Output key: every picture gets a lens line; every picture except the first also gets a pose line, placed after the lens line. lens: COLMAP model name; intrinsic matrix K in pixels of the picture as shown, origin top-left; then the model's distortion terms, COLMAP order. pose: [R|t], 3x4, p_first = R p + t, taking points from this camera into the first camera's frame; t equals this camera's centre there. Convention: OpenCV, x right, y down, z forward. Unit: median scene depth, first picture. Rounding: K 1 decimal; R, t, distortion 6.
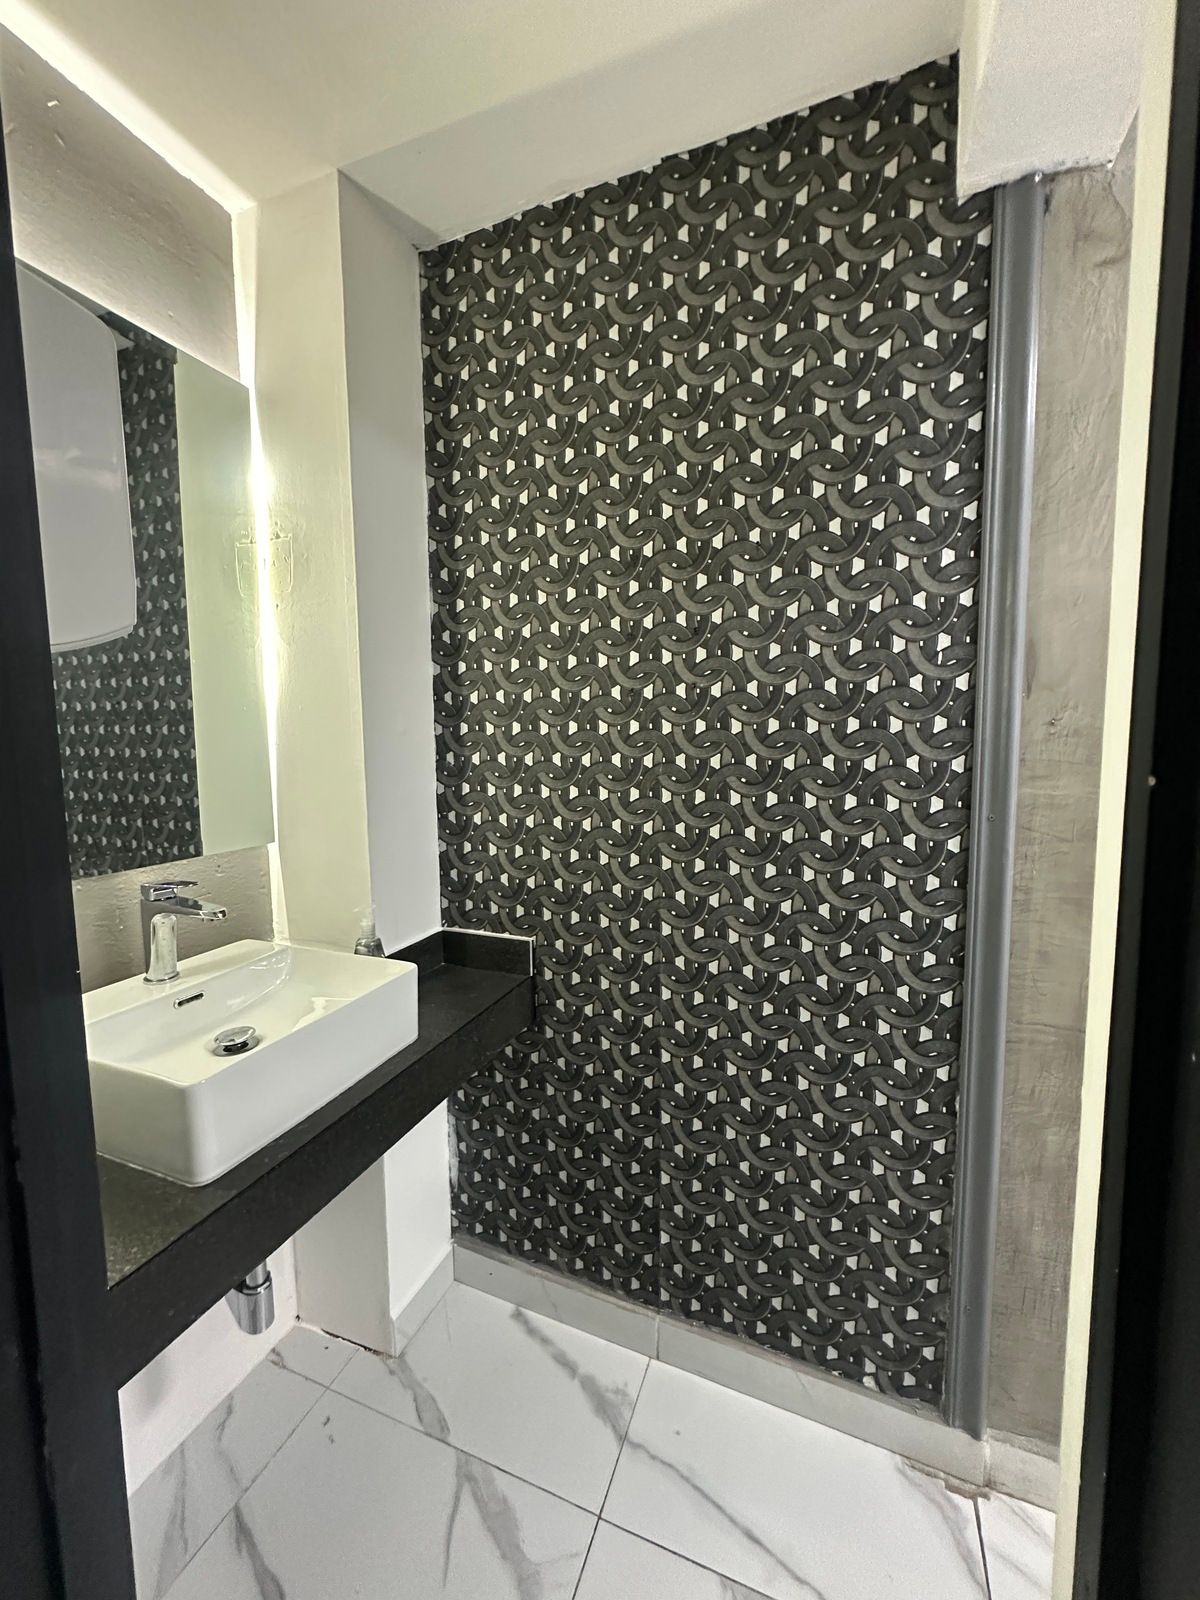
lens RADIAL K [[635.5, 0, 597.7], [0, 635.5, 796.9], [0, 0, 1]] dist [-0.000739, 0.000352]
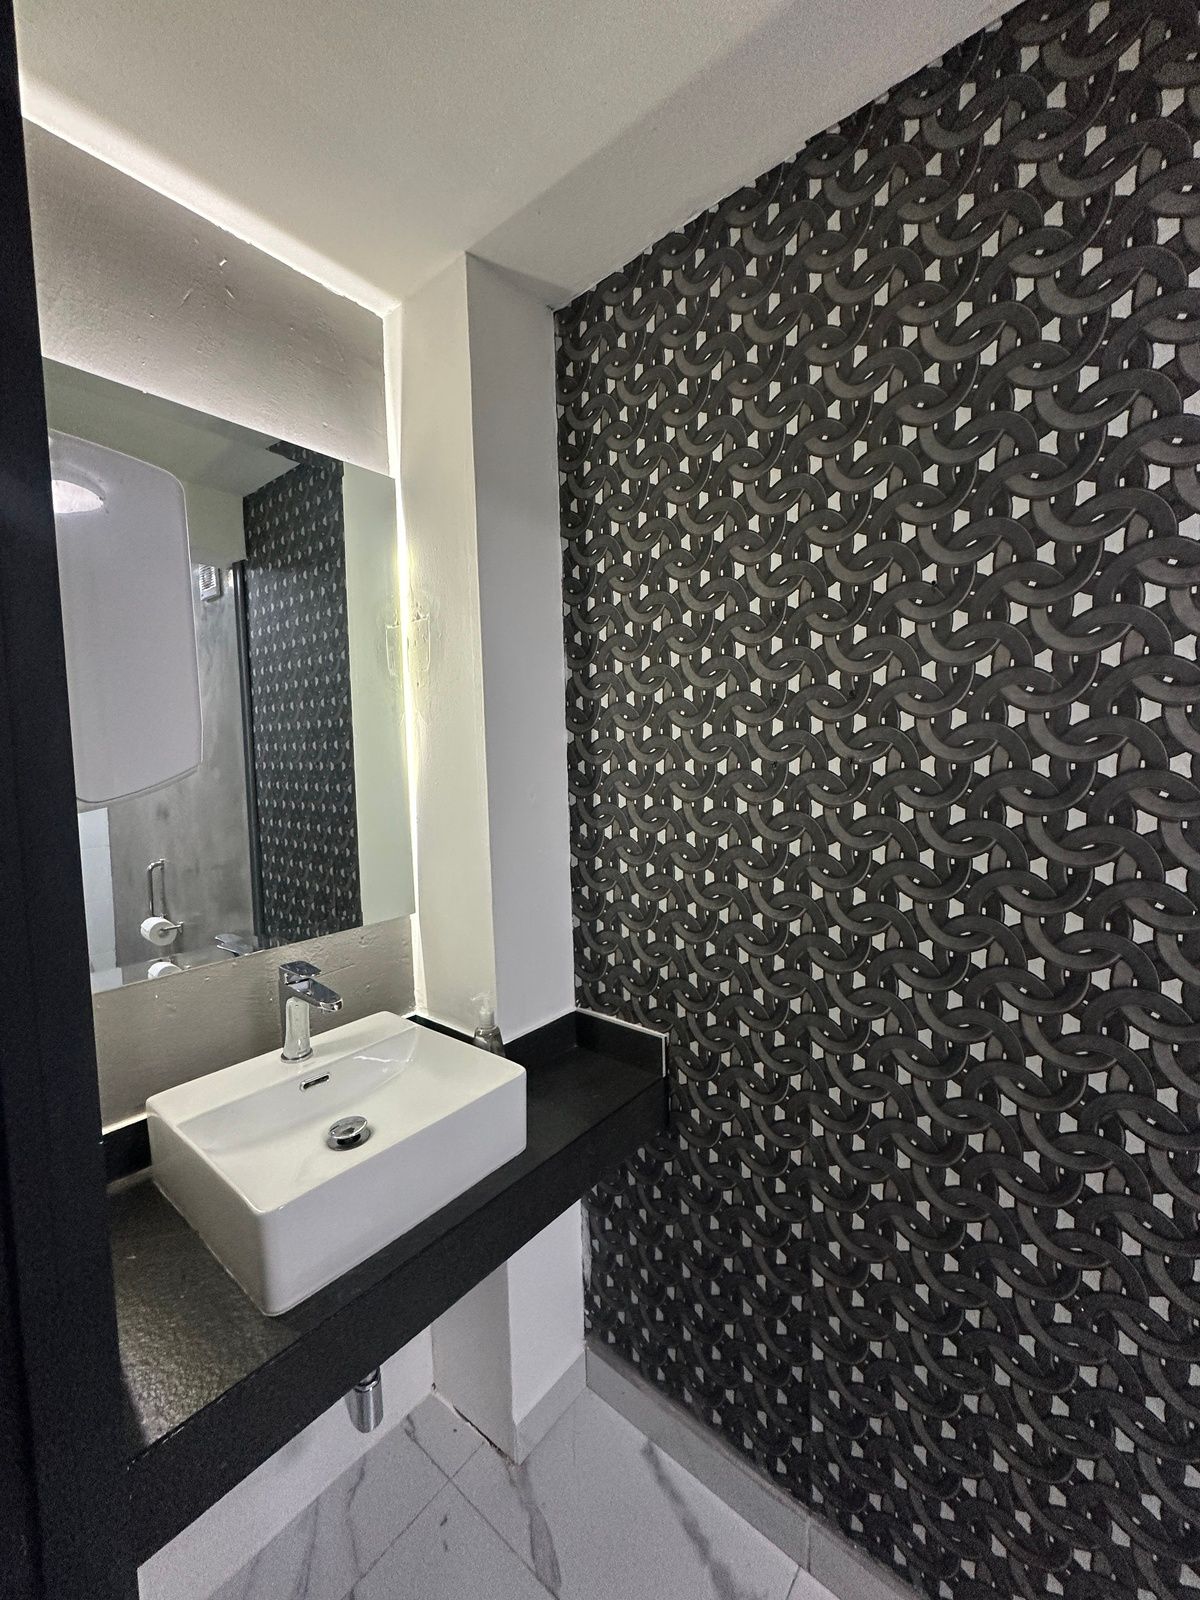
lens RADIAL K [[635.5, 0, 601.9], [0, 635.5, 796.0], [0, 0, 1]] dist [-0.000739, 0.000352]
pose [[0.953016, 0.004306, -0.302888, 0.085043], [-0.011052, 0.999727, -0.020562, -0.098630], [0.302717, 0.022943, 0.952804, 0.114429]]
